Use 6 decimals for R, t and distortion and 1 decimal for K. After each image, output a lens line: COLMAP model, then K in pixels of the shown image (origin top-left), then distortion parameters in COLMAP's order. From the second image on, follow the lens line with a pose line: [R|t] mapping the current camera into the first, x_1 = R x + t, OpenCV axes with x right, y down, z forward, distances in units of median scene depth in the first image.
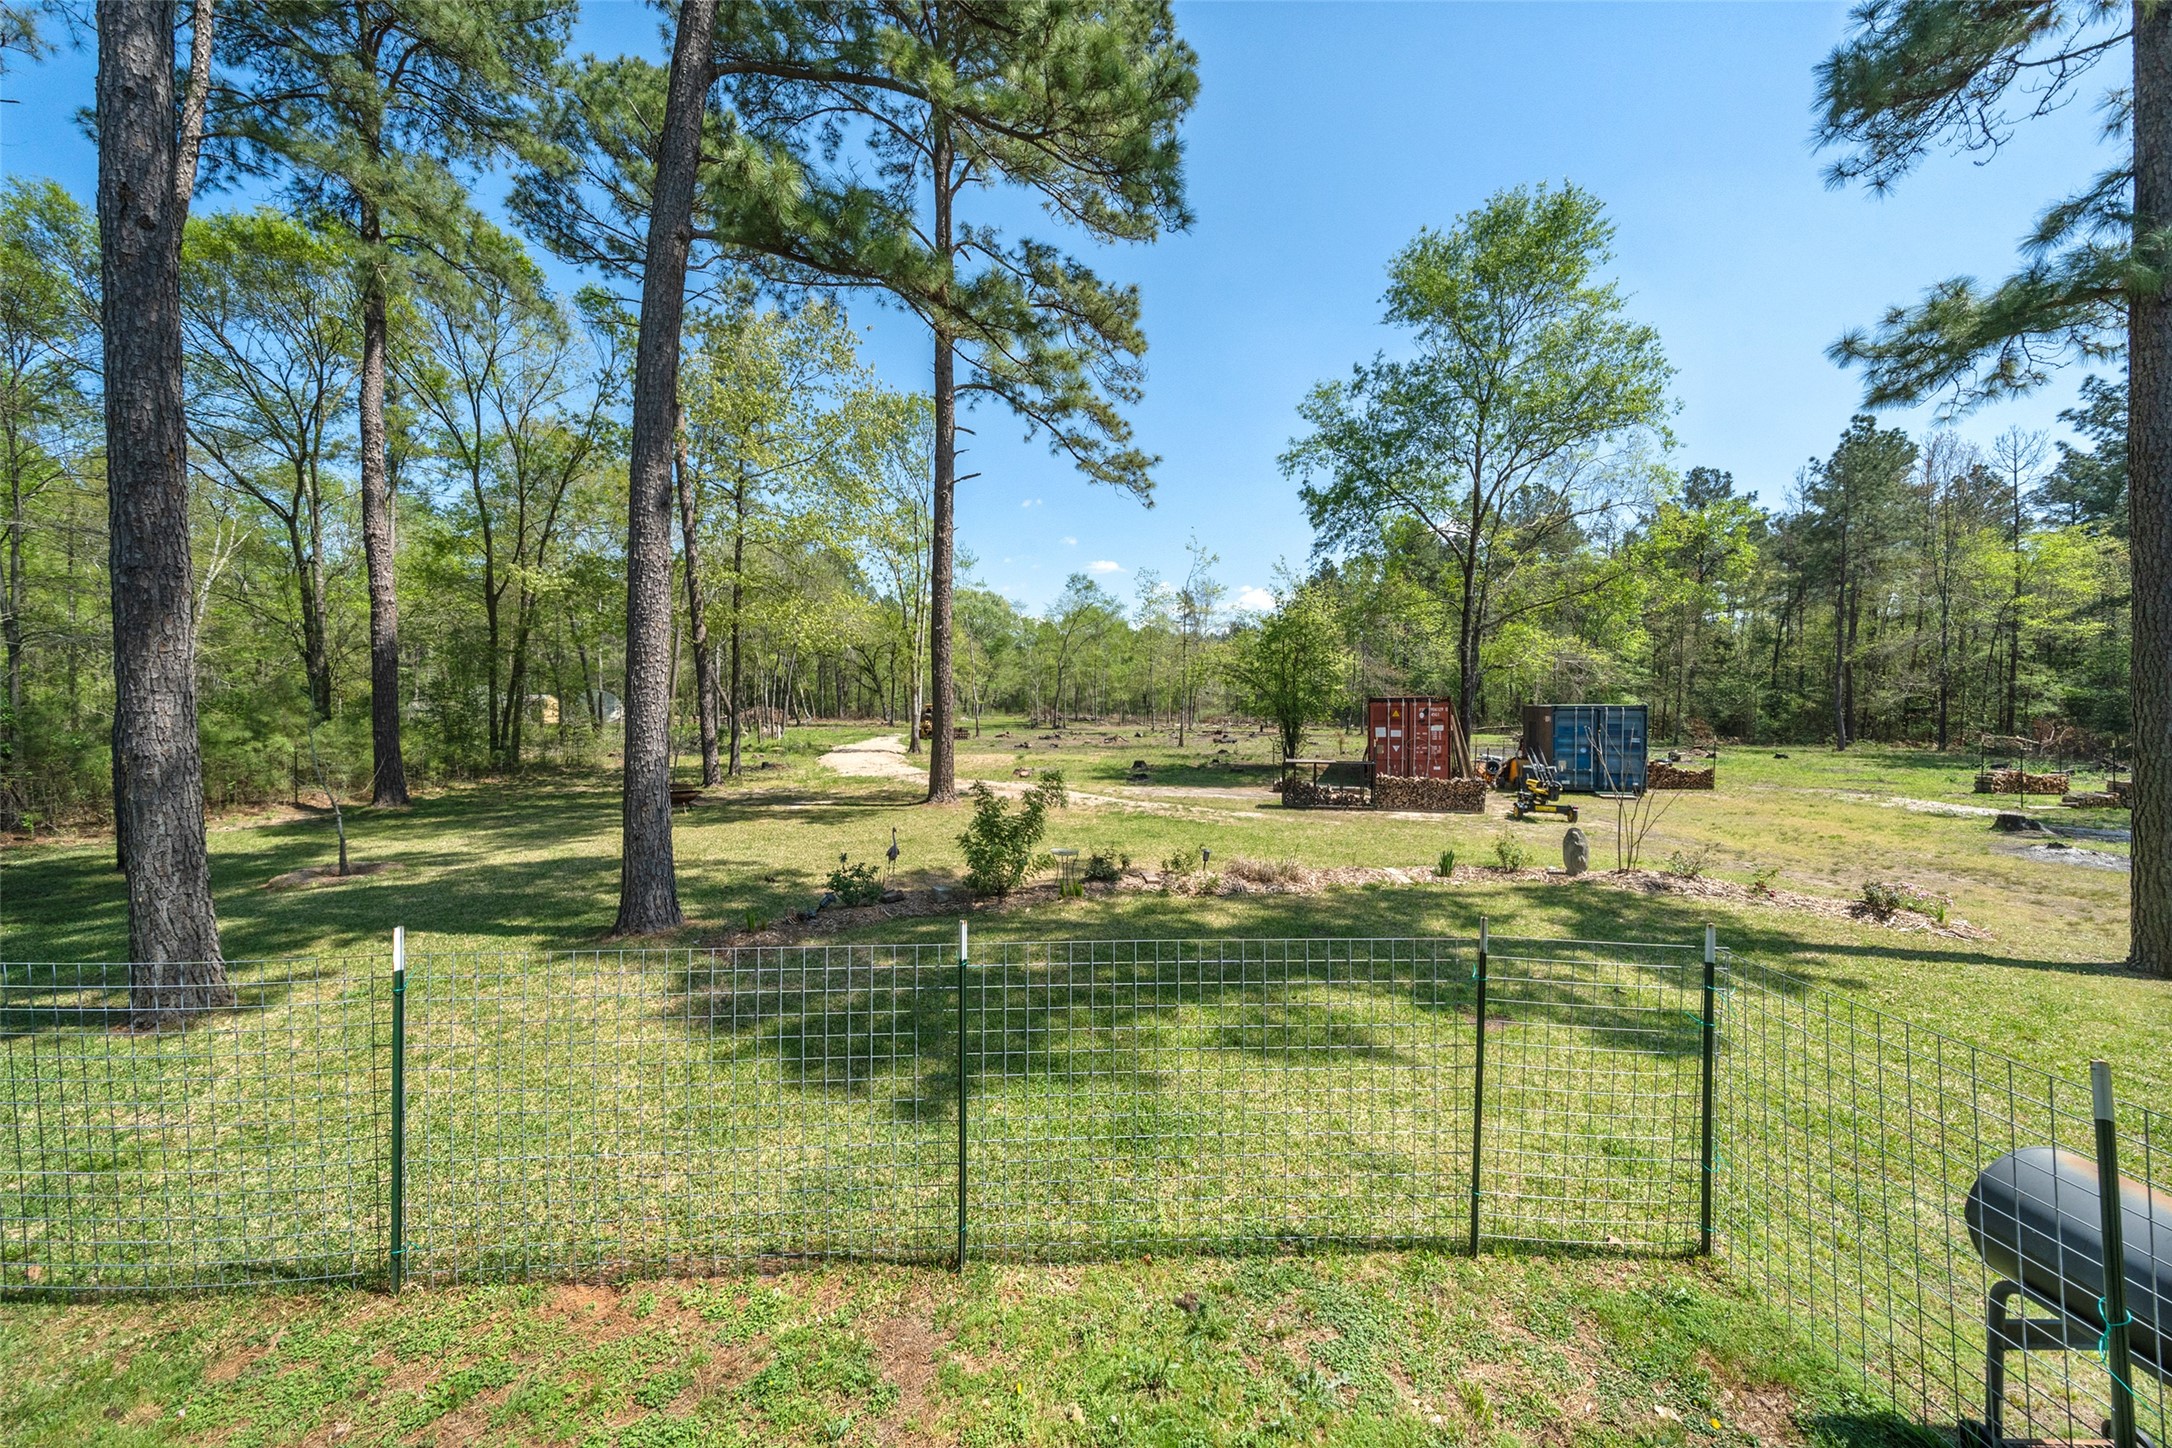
lens RADIAL K [[753.3, 0, 1069.7], [0, 753.3, 721.3], [0, 0, 1]] dist [-0.007085, 0.000730]
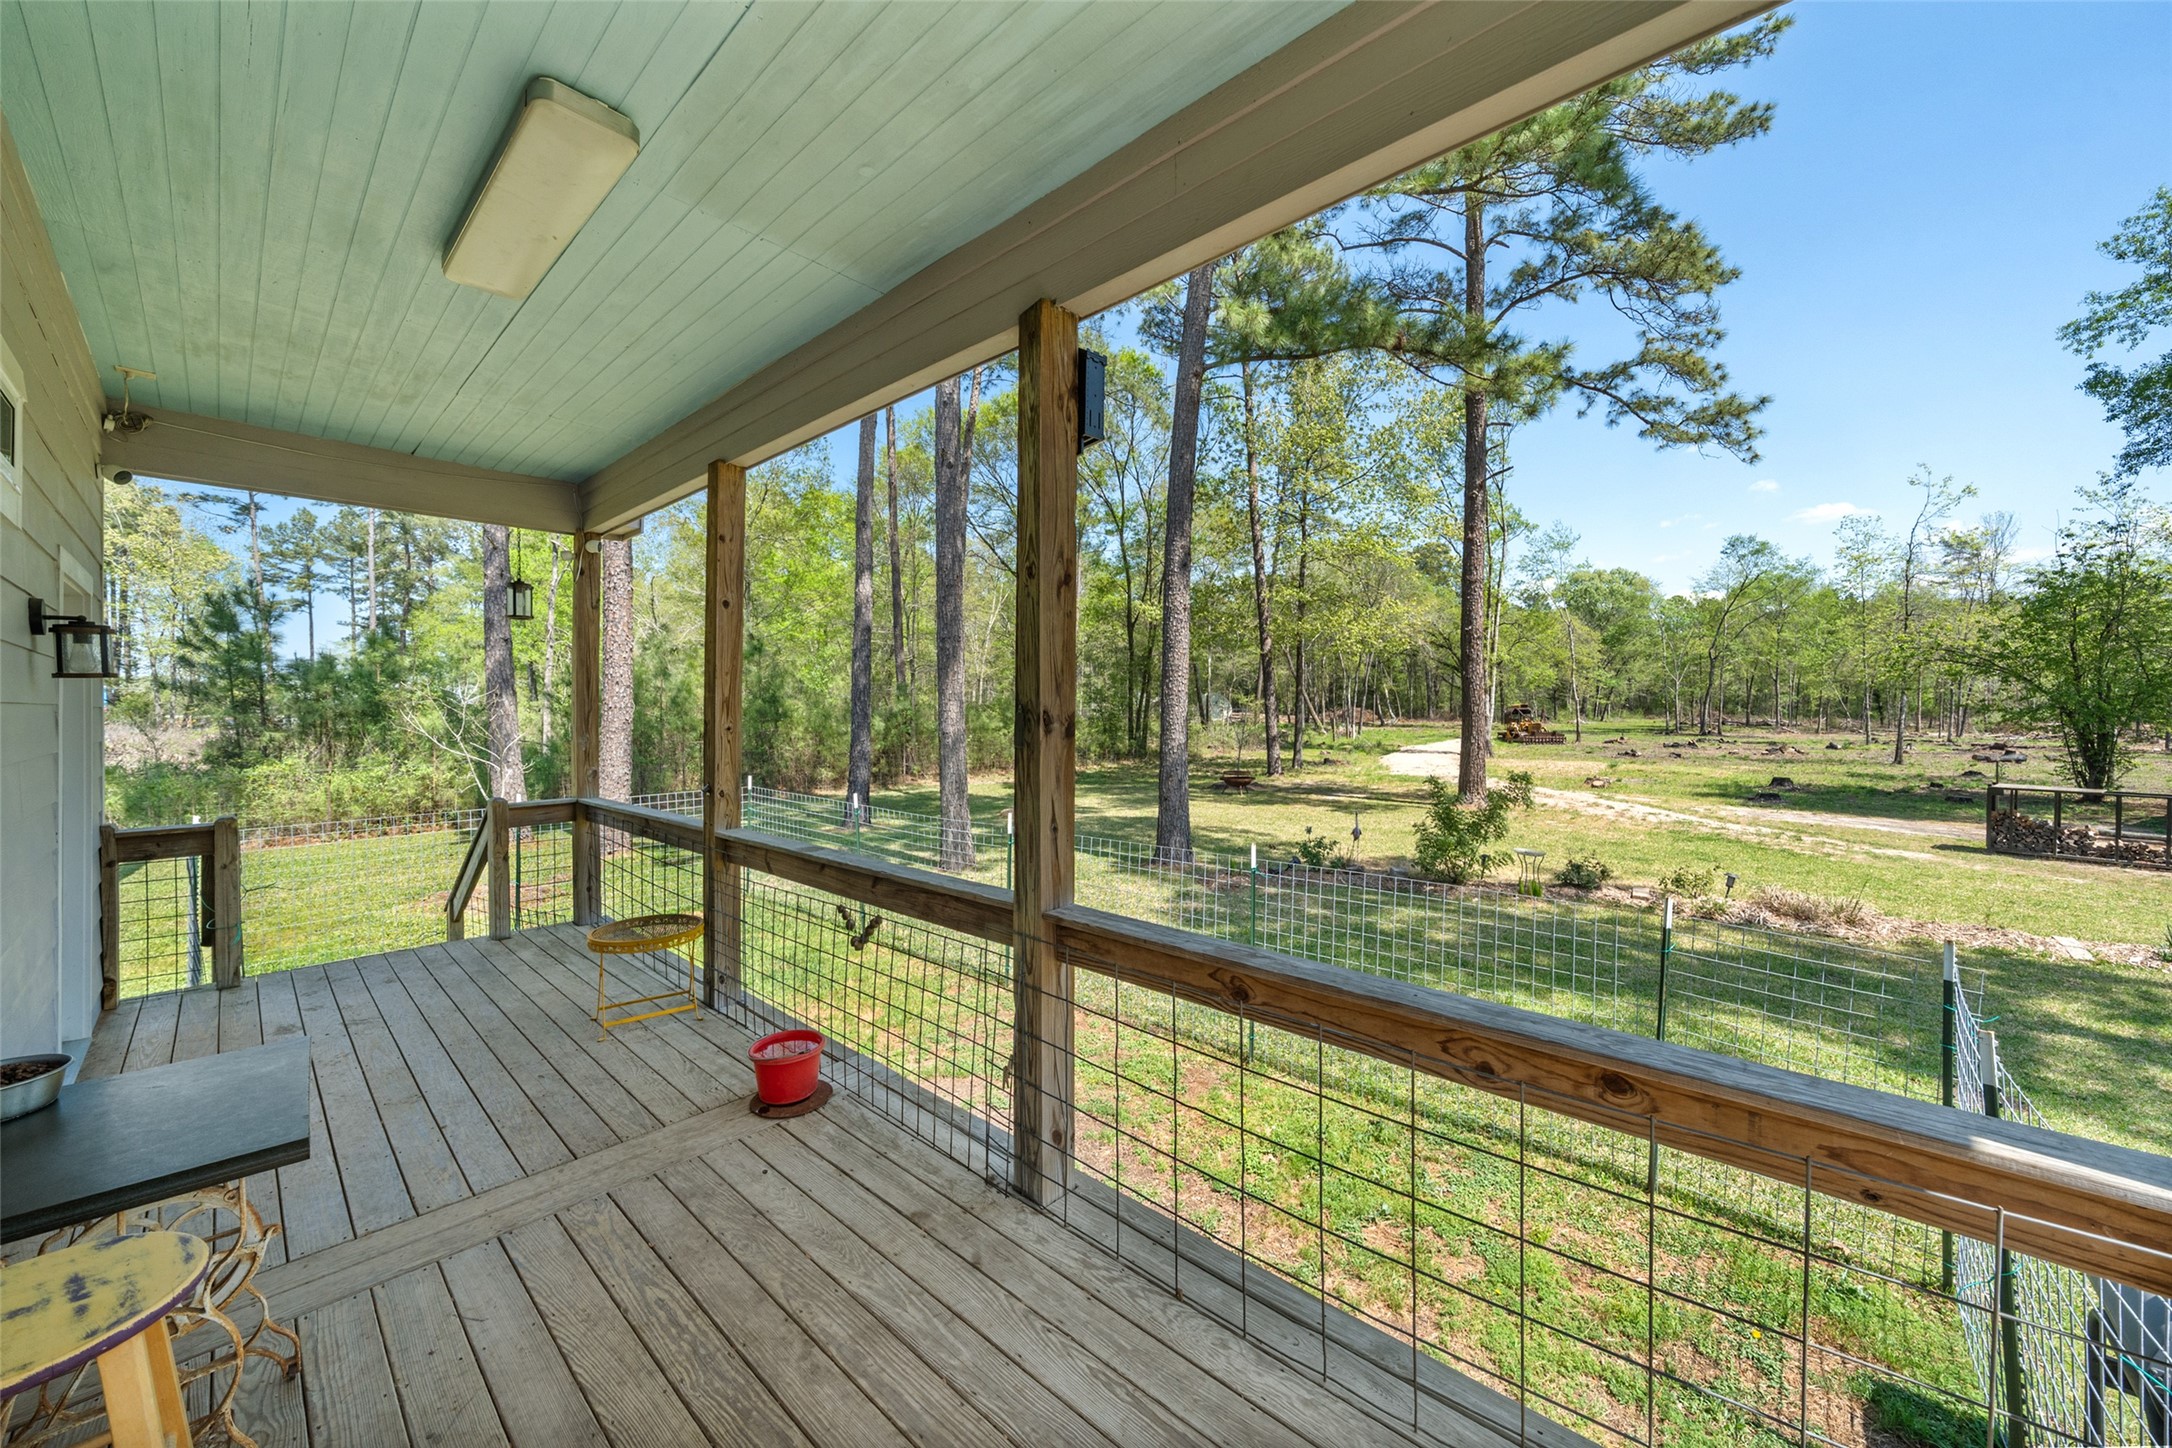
lens RADIAL K [[753.3, 0, 1095.3], [0, 753.3, 710.3], [0, 0, 1]] dist [-0.007085, 0.000730]
pose [[0.751452, 0.002710, -0.659782, 0.092743], [-0.012657, 0.999867, -0.010309, 0.000498], [0.659666, 0.016098, 0.751387, -0.059925]]
